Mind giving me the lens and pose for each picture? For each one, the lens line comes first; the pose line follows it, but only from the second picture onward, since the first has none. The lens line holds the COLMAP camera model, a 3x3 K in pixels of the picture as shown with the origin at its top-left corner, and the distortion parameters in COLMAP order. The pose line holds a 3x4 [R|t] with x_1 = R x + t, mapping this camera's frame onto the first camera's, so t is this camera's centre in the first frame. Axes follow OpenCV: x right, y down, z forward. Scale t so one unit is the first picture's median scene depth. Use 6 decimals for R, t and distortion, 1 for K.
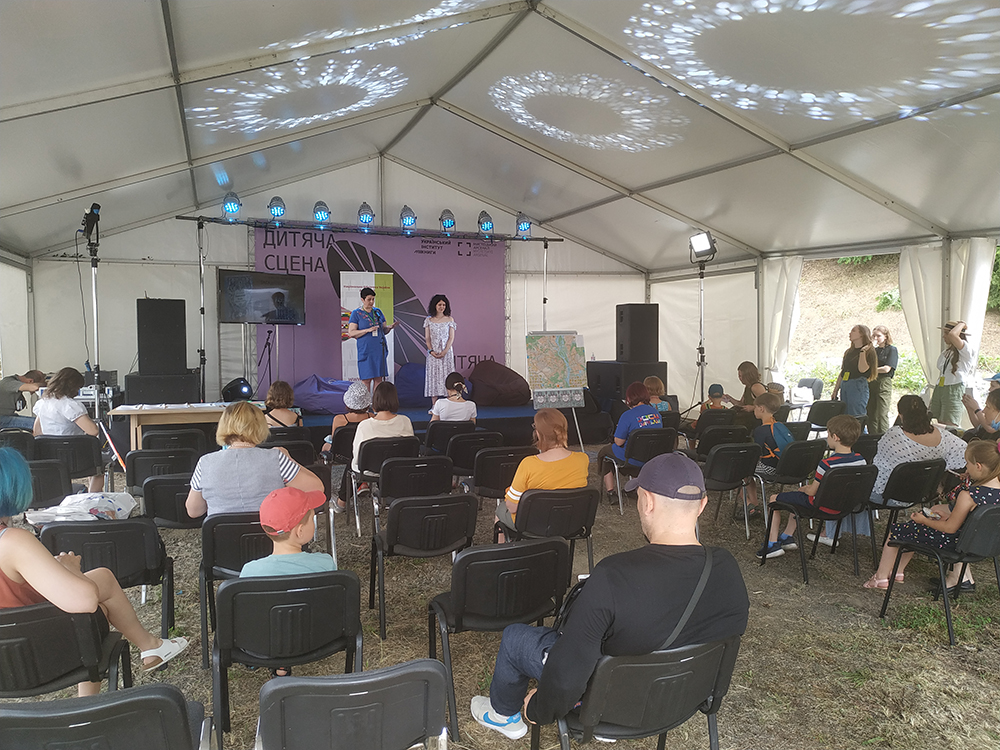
lens RADIAL K [[788.5, 0, 501.5], [0, 788.5, 374.5], [0, 0, 1]] dist [0.003282, -0.001617]
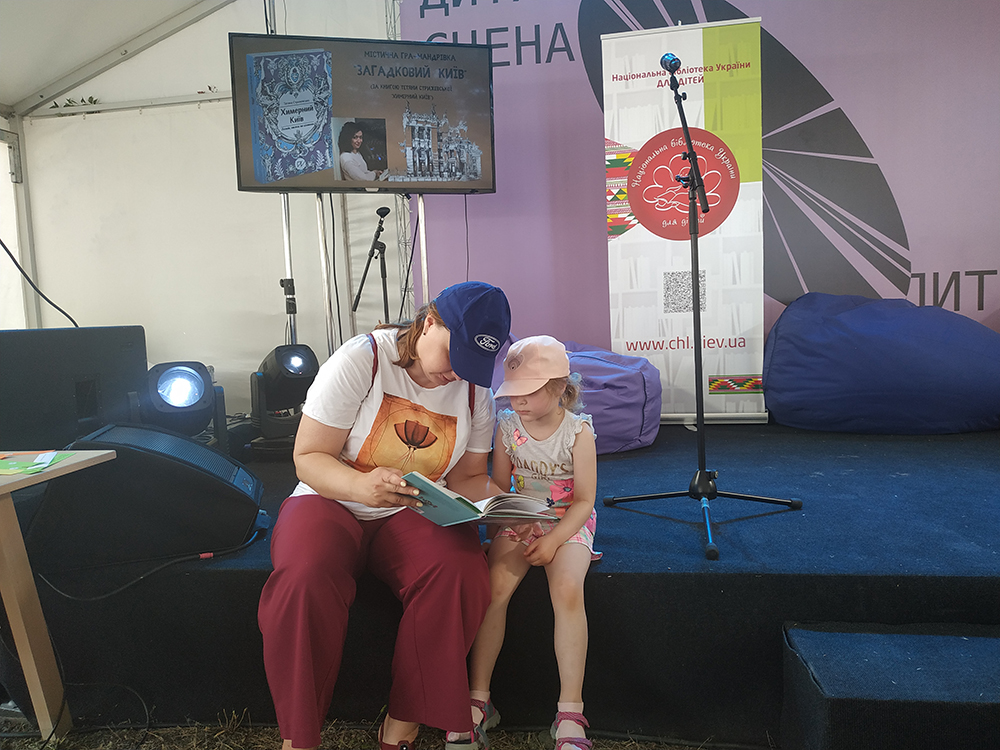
lens RADIAL K [[788.5, 0, 502.8], [0, 788.5, 376.0], [0, 0, 1]] dist [0.003282, -0.001617]
pose [[0.885856, 0.004186, -0.463942, -0.080845], [0.016268, 0.999064, 0.040078, 0.004173], [0.463675, -0.043051, 0.884959, 0.662580]]
